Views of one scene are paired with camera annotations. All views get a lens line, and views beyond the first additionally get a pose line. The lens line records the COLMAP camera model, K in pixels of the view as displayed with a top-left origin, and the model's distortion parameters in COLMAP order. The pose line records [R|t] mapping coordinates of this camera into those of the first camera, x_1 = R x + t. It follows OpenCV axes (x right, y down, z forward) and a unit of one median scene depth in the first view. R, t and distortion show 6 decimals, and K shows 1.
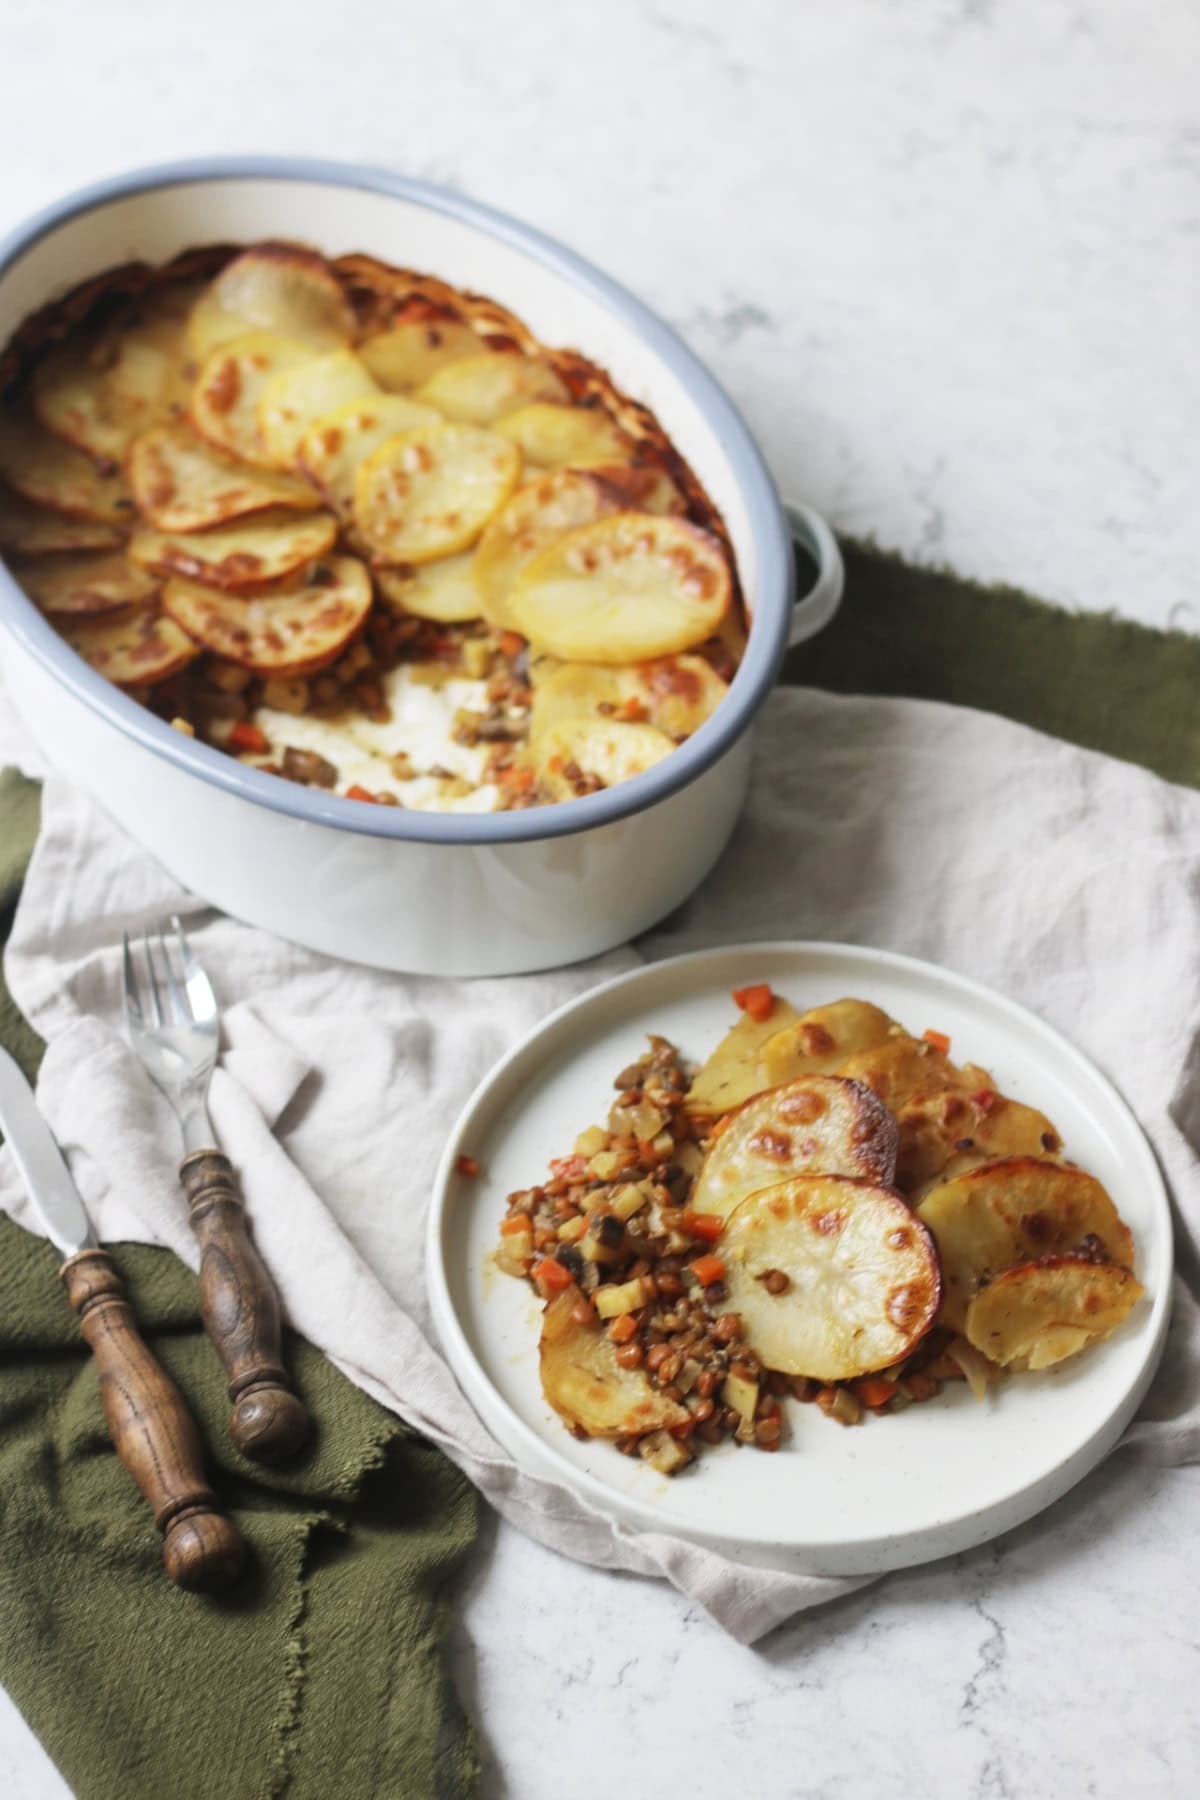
lens RADIAL K [[4479.9, 0, 585.5], [0, 4479.9, 898.2], [0, 0, 1]] dist [-0.070288, 0.000000]
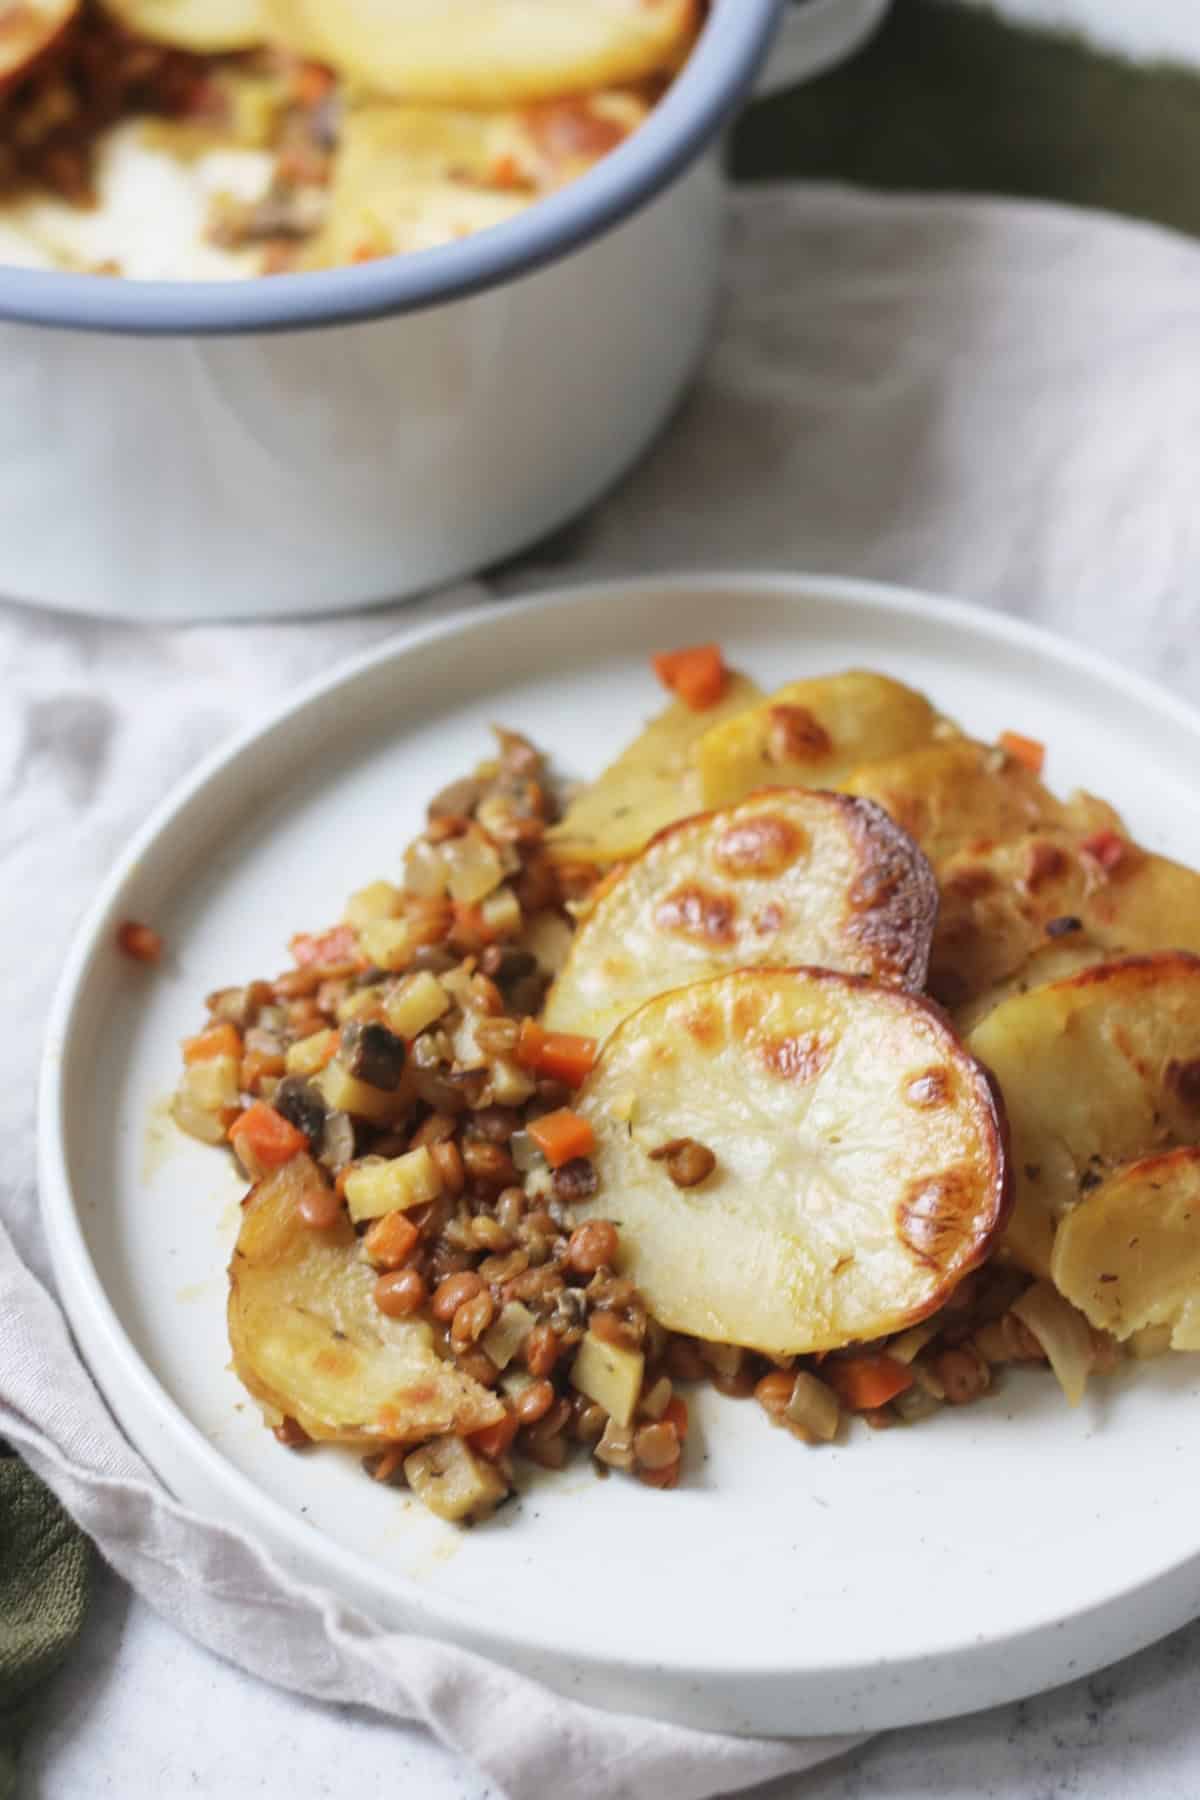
lens RADIAL K [[4479.9, 0, 567.1], [0, 4479.9, 982.9], [0, 0, 1]] dist [-0.070288, 0.000000]
pose [[0.998665, 0.037698, -0.035309, 0.045400], [-0.037864, 0.999275, -0.004044, 0.066599], [0.035131, 0.005375, 0.999368, 0.473577]]
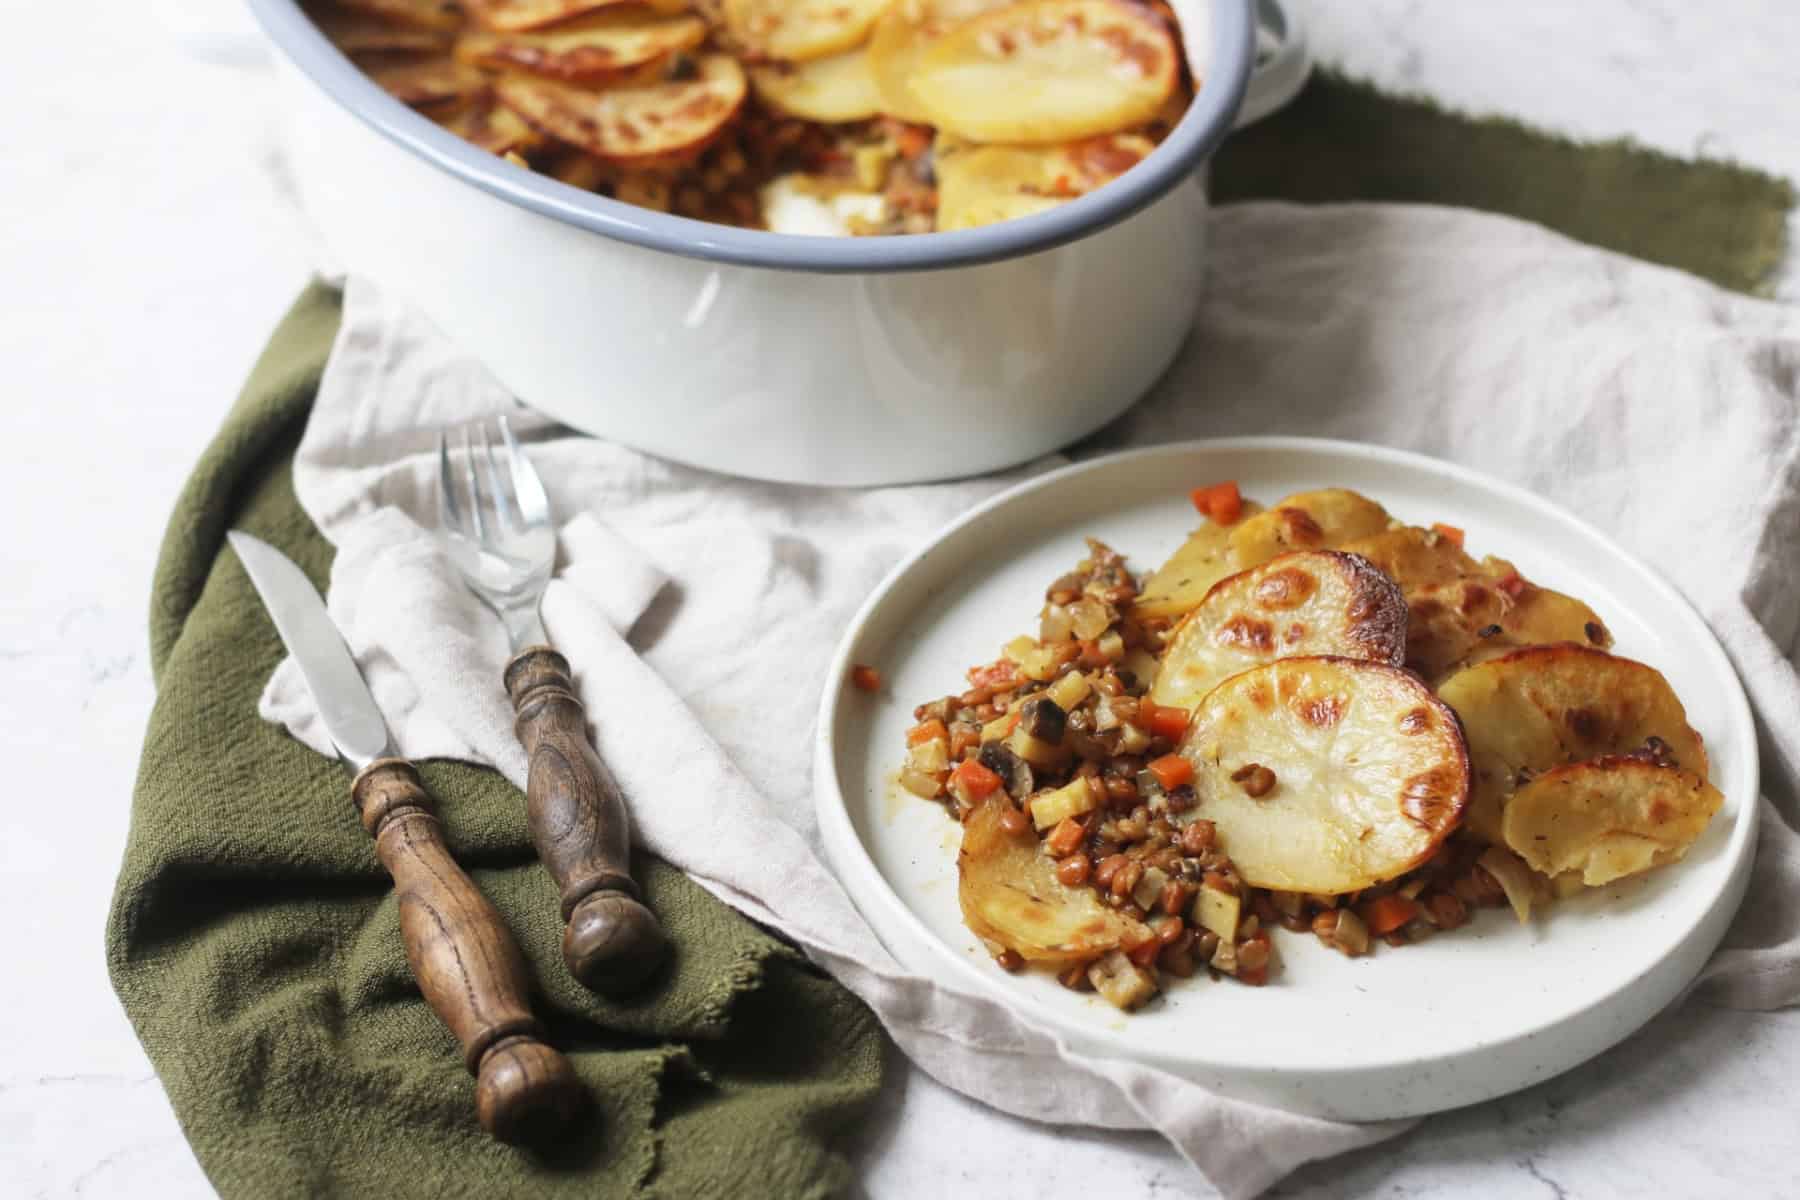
lens RADIAL K [[4479.9, 0, 915.2], [0, 4479.9, 595.1], [0, 0, 1]] dist [-0.070288, 0.000000]
pose [[0.999952, -0.006010, -0.007731, -0.011421], [0.004668, 0.986583, -0.163196, 0.179592], [0.008608, 0.163153, 0.986563, 0.214844]]
